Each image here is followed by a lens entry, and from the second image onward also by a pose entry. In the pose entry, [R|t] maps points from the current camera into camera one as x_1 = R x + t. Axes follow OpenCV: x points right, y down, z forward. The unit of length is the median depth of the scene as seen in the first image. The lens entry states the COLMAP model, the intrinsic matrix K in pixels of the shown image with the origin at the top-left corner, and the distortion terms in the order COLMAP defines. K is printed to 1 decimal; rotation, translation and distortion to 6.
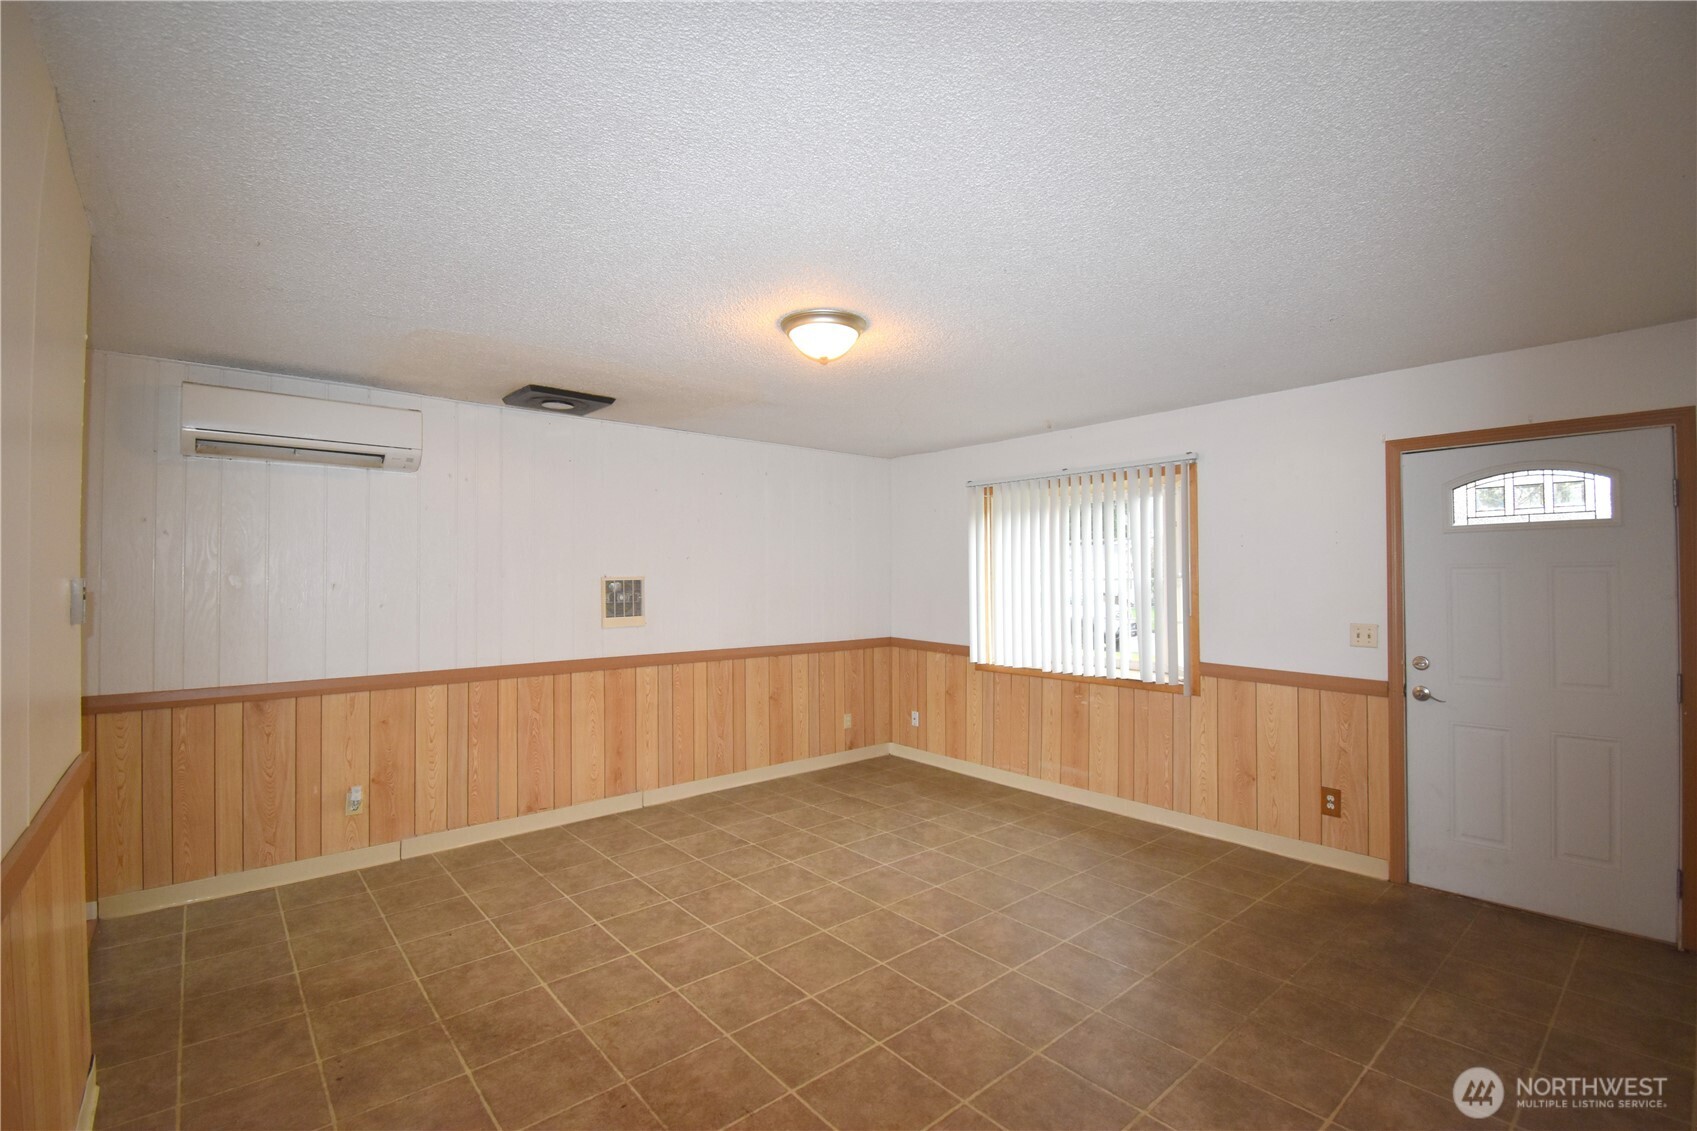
lens RADIAL K [[746.2, 0, 850.9], [0, 746.2, 575.4], [0, 0, 1]] dist [0.019927, -0.027832]
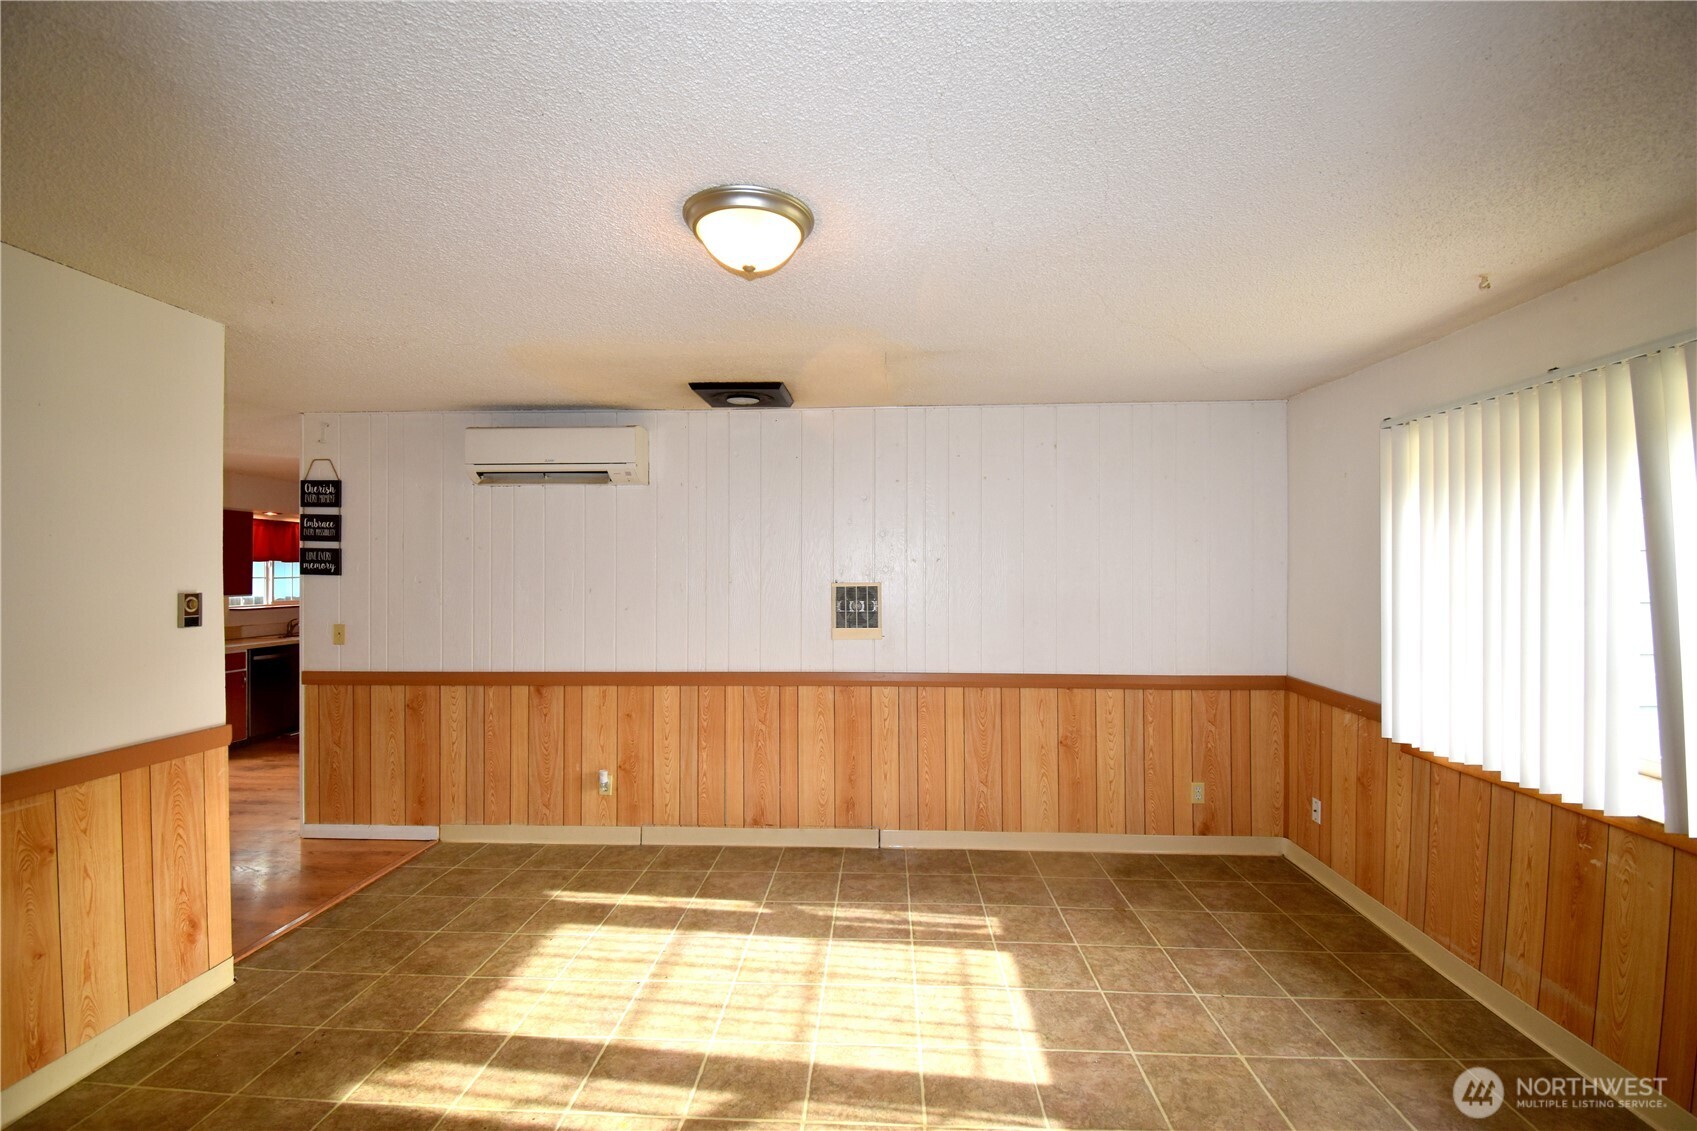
lens RADIAL K [[746.2, 0, 850.9], [0, 746.2, 575.4], [0, 0, 1]] dist [0.019927, -0.027832]
pose [[0.726722, 0.006160, -0.686904, 0.327513], [0.001196, 0.999947, 0.010232, -0.017390], [0.686930, -0.008257, 0.726676, 0.391632]]
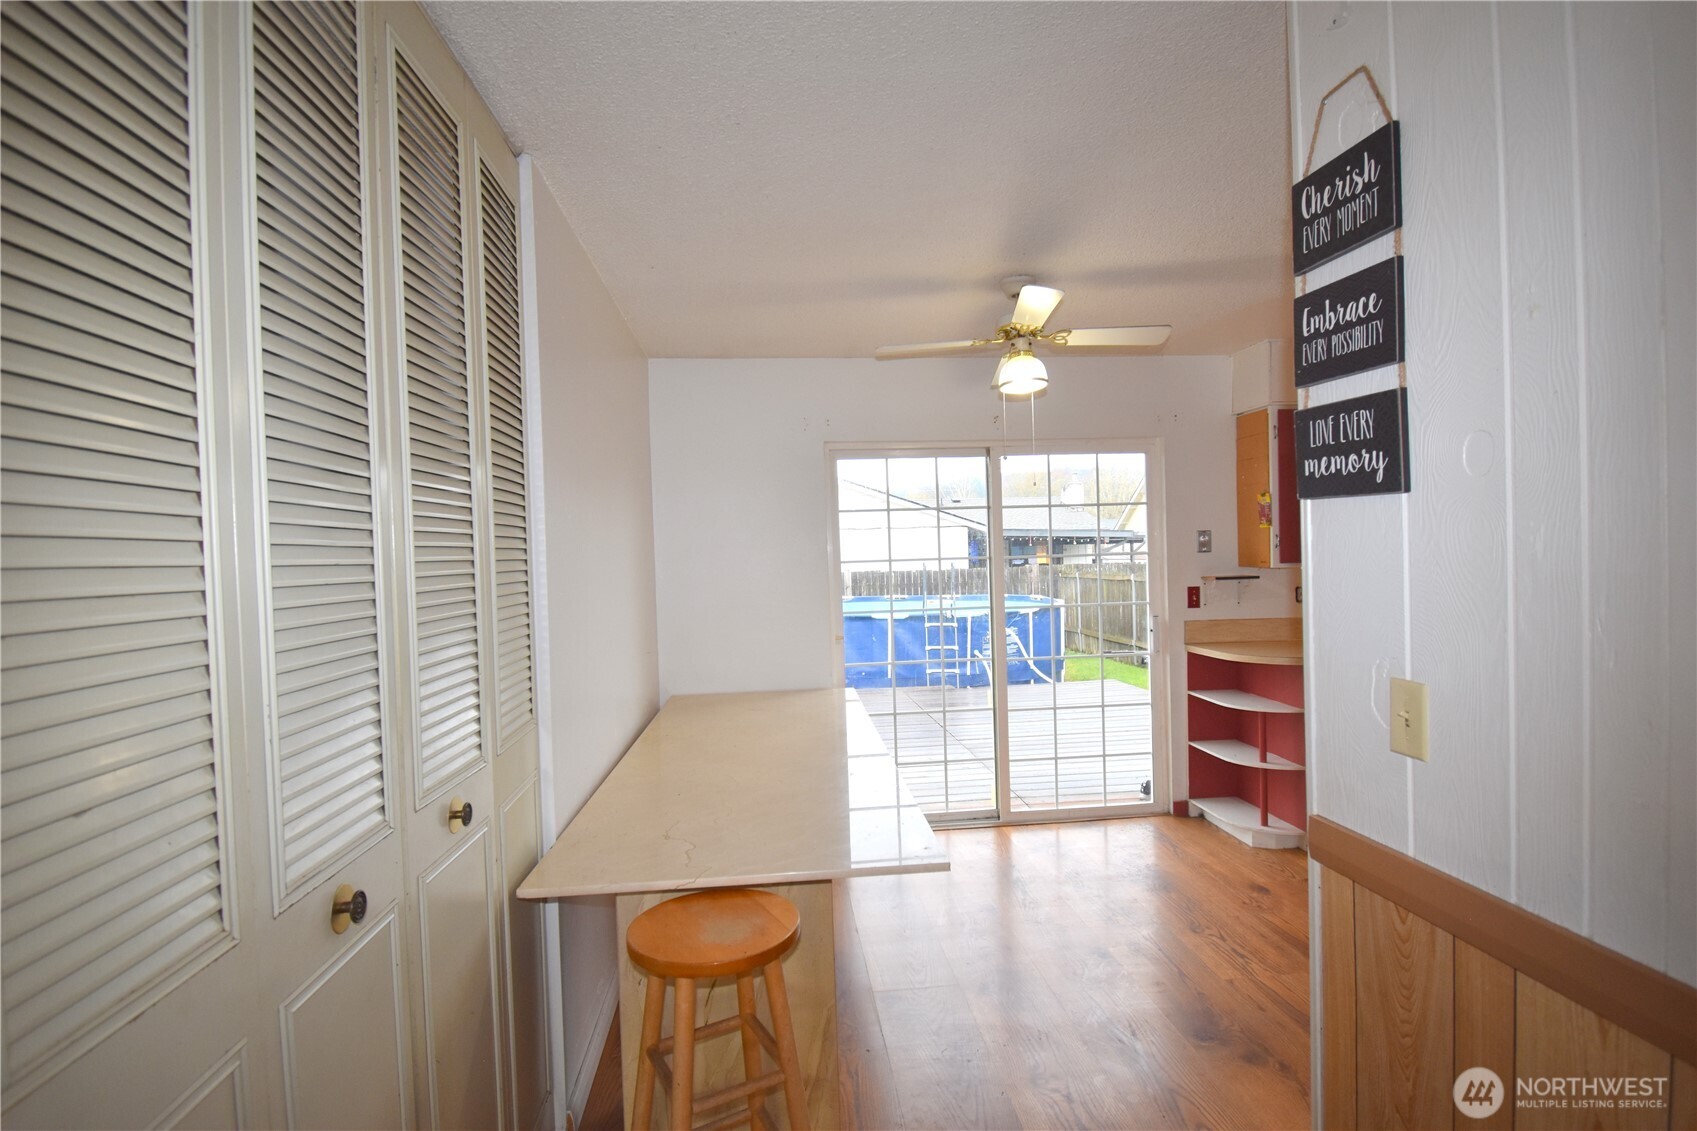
lens RADIAL K [[832.0, 0, 848.5], [0, 832.0, 565.5], [0, 0, 1]] dist [-0.001716, -0.000328]
pose [[-0.575877, 0.034201, -0.816820, -0.514399], [0.037225, 0.999185, 0.015591, 0.005784], [0.816688, -0.021428, -0.576681, 0.659551]]
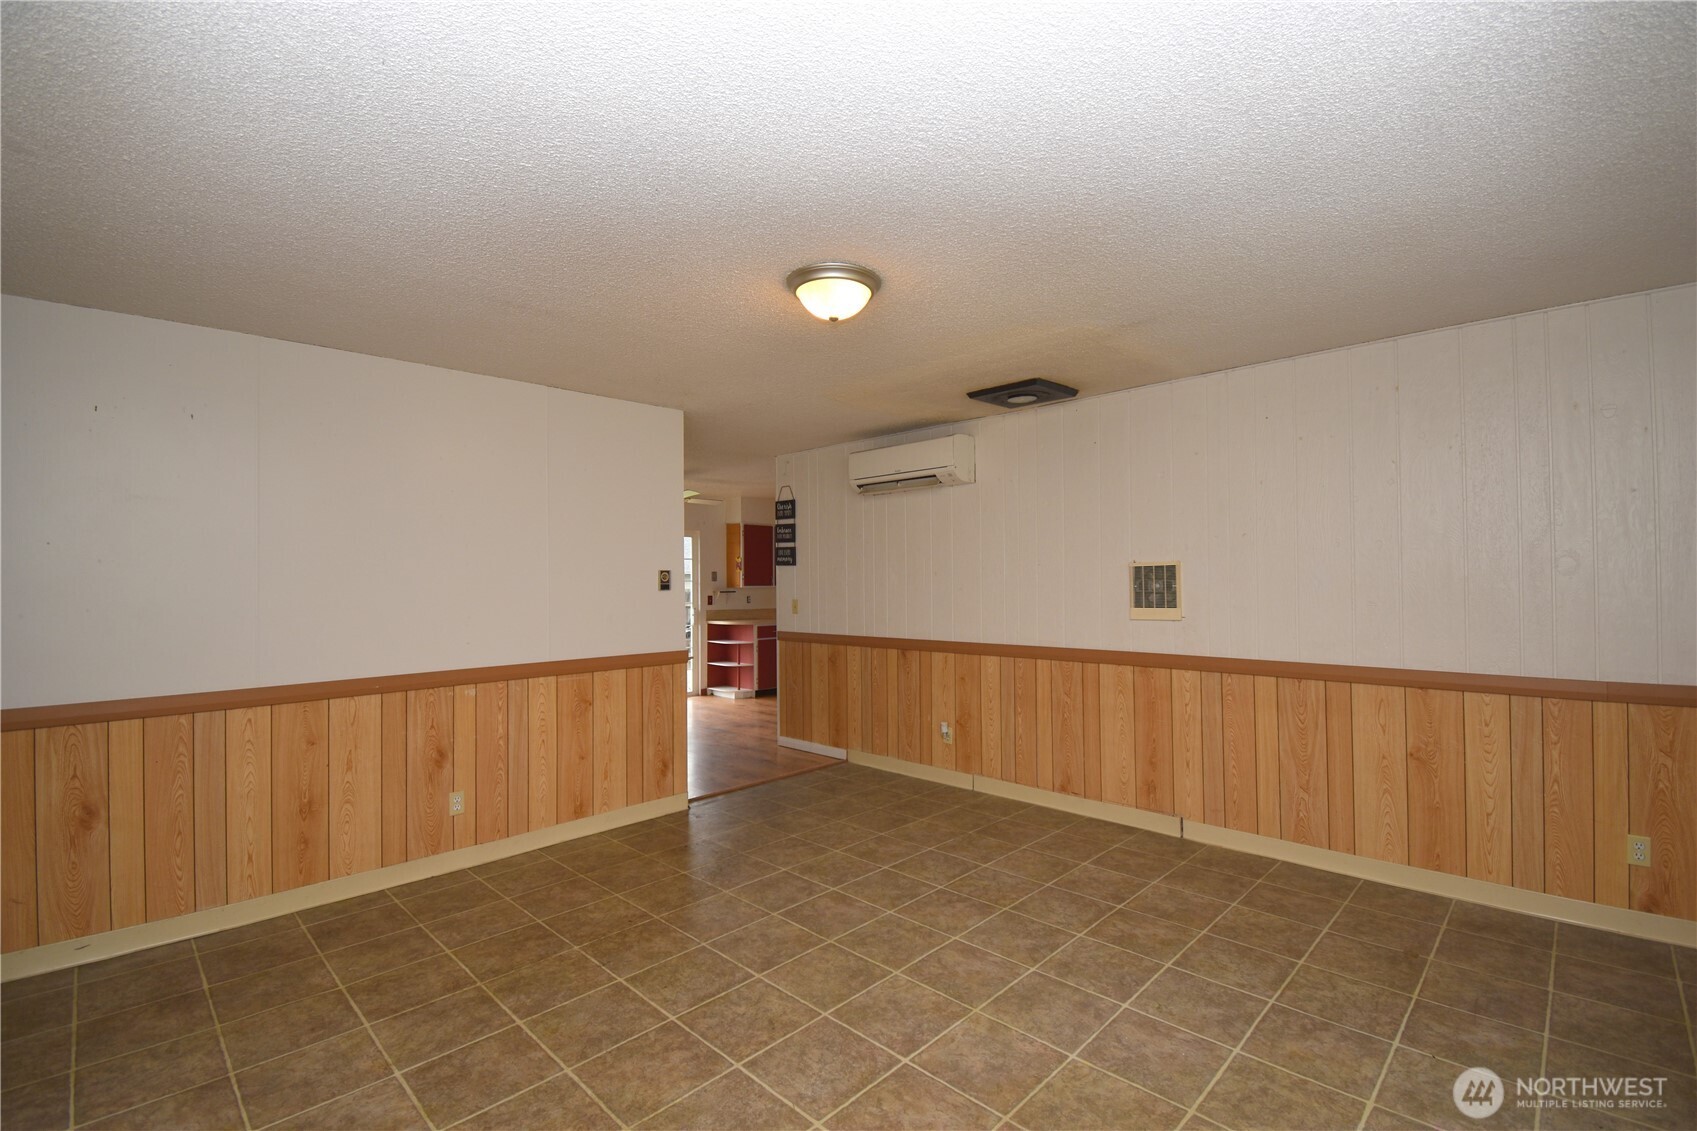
lens RADIAL K [[746.2, 0, 850.9], [0, 746.2, 575.4], [0, 0, 1]] dist [0.019927, -0.027832]
pose [[0.086943, -0.003131, -0.996208, 0.585752], [0.014206, 0.999897, -0.001903, 0.015531], [0.996112, -0.013986, 0.086978, 0.632917]]
